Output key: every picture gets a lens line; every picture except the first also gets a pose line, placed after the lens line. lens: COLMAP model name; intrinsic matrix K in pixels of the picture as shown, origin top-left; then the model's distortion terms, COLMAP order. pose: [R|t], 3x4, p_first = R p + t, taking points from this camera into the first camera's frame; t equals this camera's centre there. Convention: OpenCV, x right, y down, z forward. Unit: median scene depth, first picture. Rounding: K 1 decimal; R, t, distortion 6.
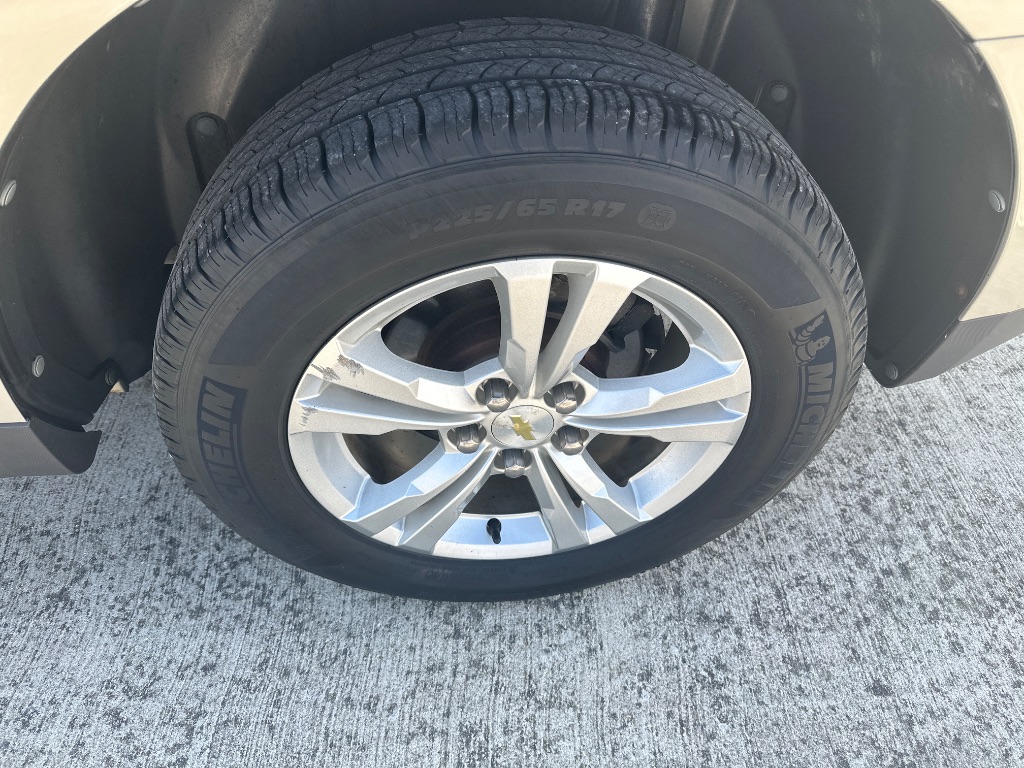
lens RADIAL K [[737.0, 0, 512.0], [0, 737.0, 384.0], [0, 0, 1]] dist [0.000555, -0.006003]
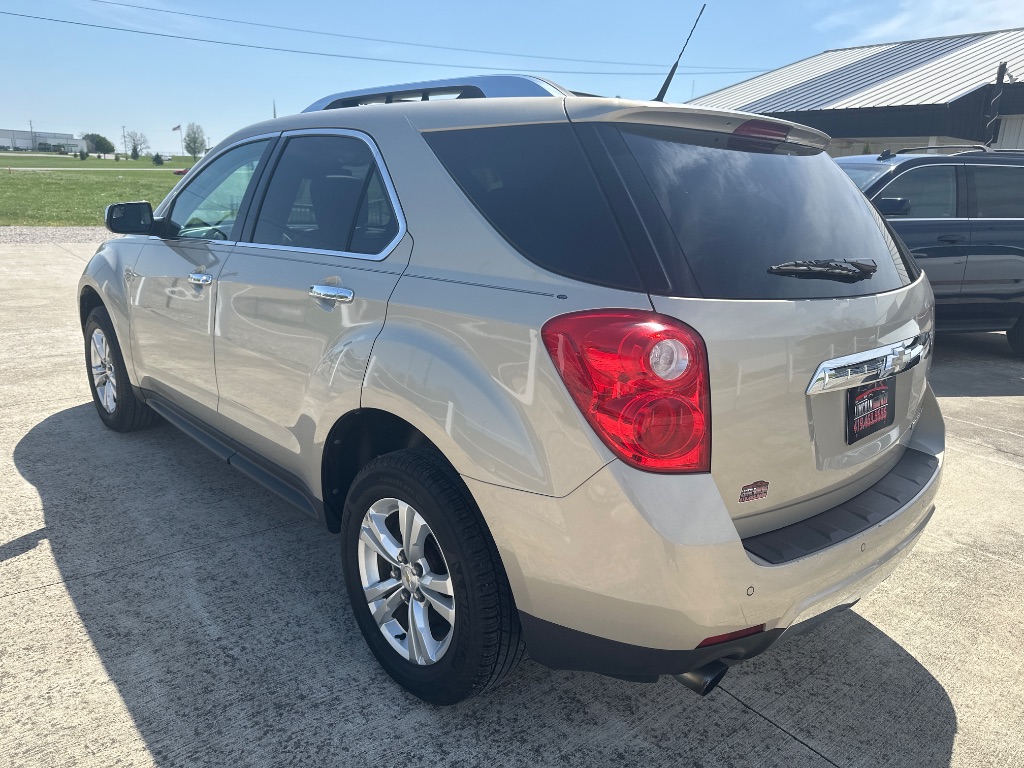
lens RADIAL K [[737.0, 0, 512.0], [0, 737.0, 384.0], [0, 0, 1]] dist [0.000555, -0.006003]
pose [[0.589848, 0.196834, -0.783158, 1.633226], [-0.611225, 0.742622, -0.273708, 0.026408], [0.527716, 0.640131, 0.558344, -0.560387]]
